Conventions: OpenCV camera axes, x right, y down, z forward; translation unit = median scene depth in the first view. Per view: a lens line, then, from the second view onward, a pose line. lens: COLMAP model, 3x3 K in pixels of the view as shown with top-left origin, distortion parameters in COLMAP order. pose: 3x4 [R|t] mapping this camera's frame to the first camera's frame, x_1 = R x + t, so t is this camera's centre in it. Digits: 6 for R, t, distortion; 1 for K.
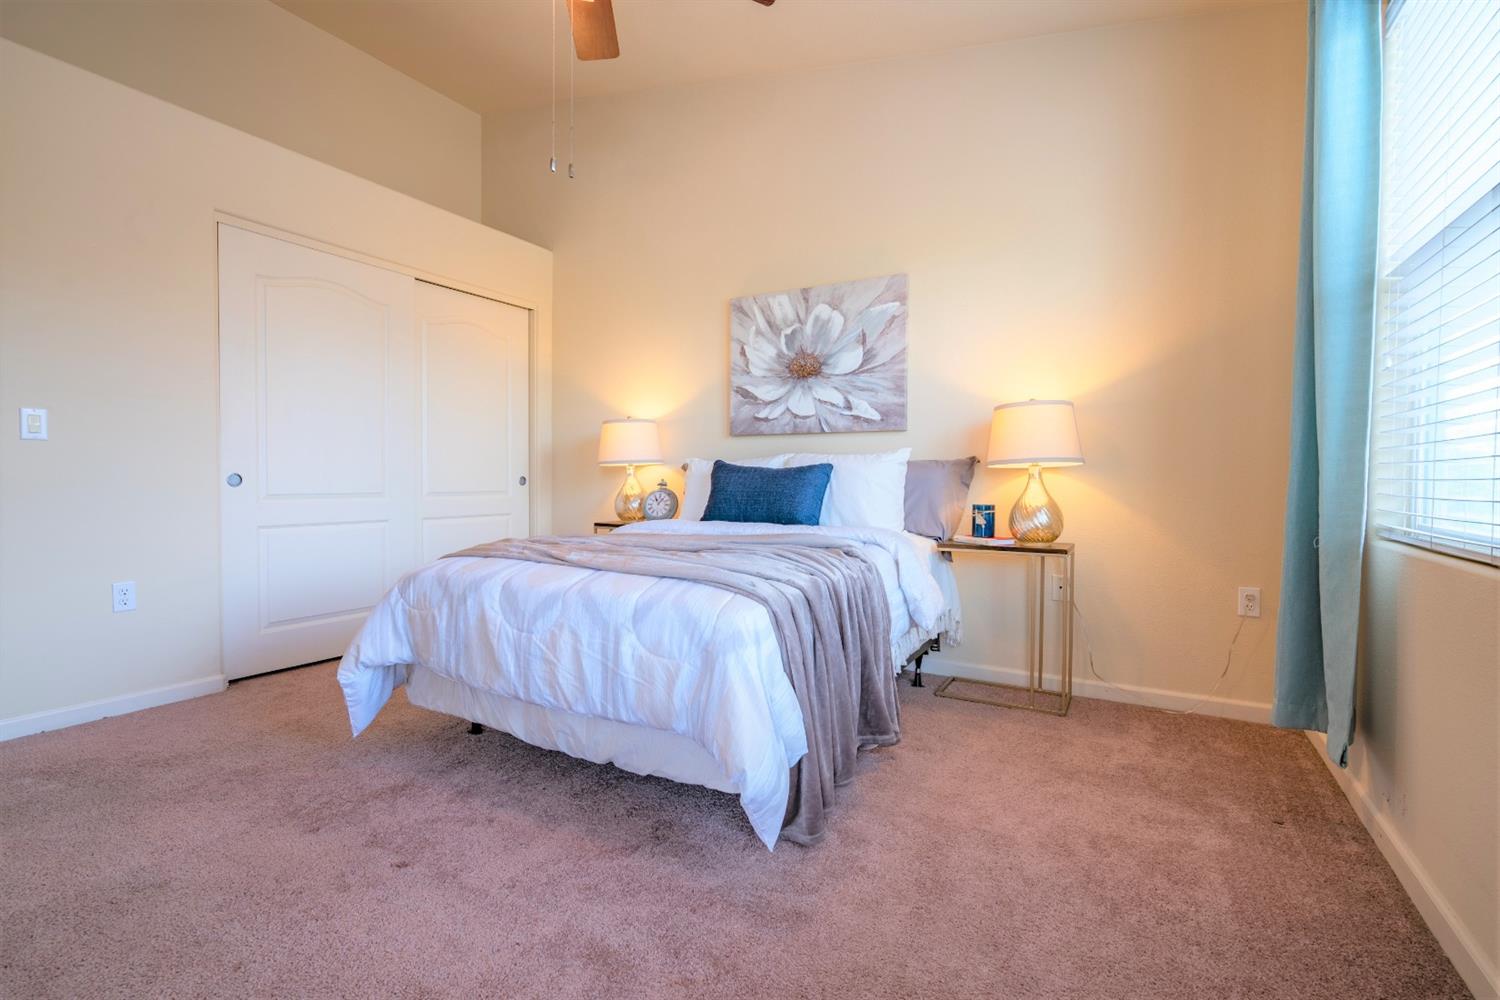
lens RADIAL K [[695.0, 0, 746.5], [0, 695.0, 496.8], [0, 0, 1]] dist [-0.056693, 0.021192]
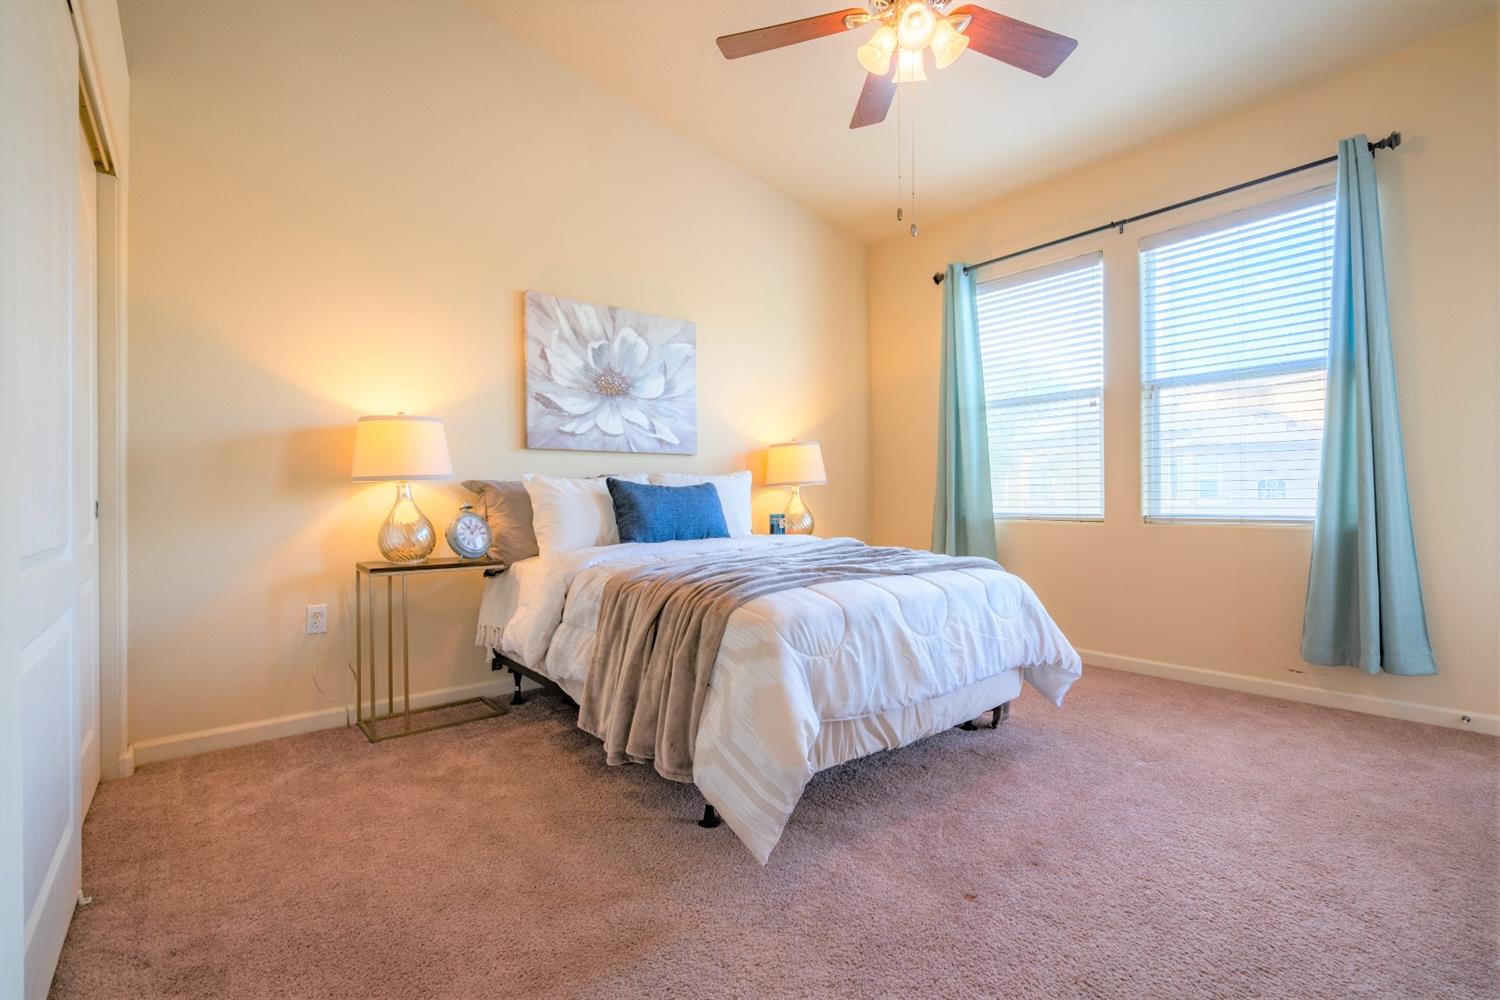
lens RADIAL K [[698.0, 0, 753.6], [0, 698.0, 494.9], [0, 0, 1]] dist [-0.016198, 0.000198]
pose [[0.323642, -0.009655, 0.946130, -0.804443], [0.032720, 0.999464, -0.000993, -0.021891], [-0.945614, 0.031279, 0.323785, 0.488885]]
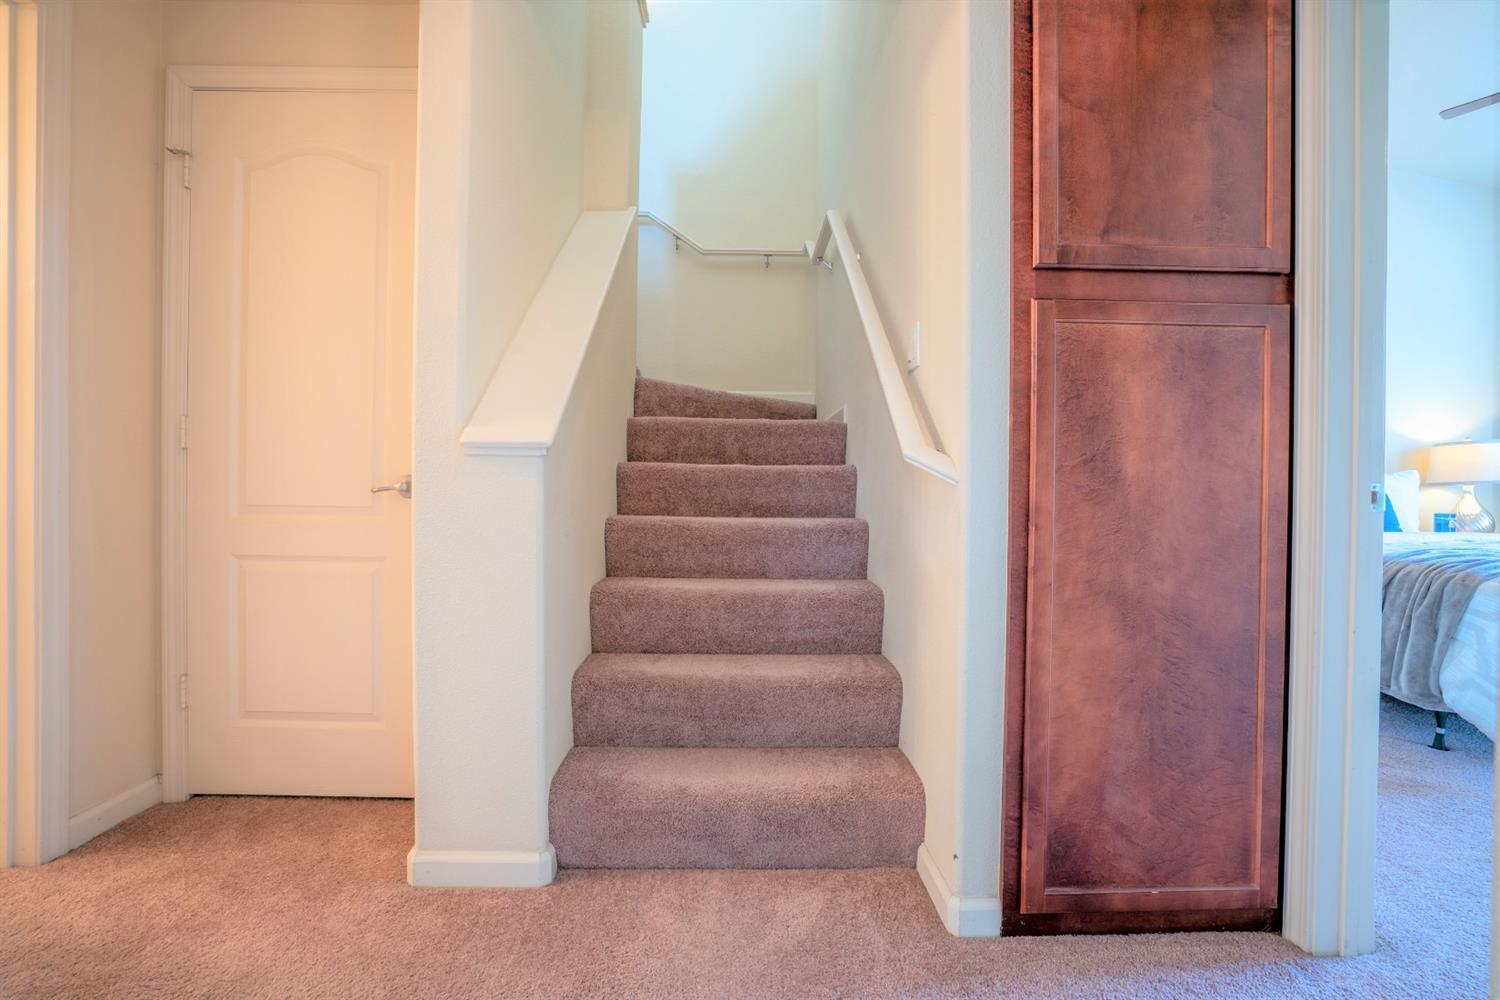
lens RADIAL K [[695.0, 0, 746.5], [0, 695.0, 496.8], [0, 0, 1]] dist [-0.056693, 0.021192]
pose [[0.847413, -0.008231, 0.530871, -1.253865], [0.014671, 0.999861, -0.007917, -0.025341], [-0.530732, 0.014497, 0.847416, 0.501519]]
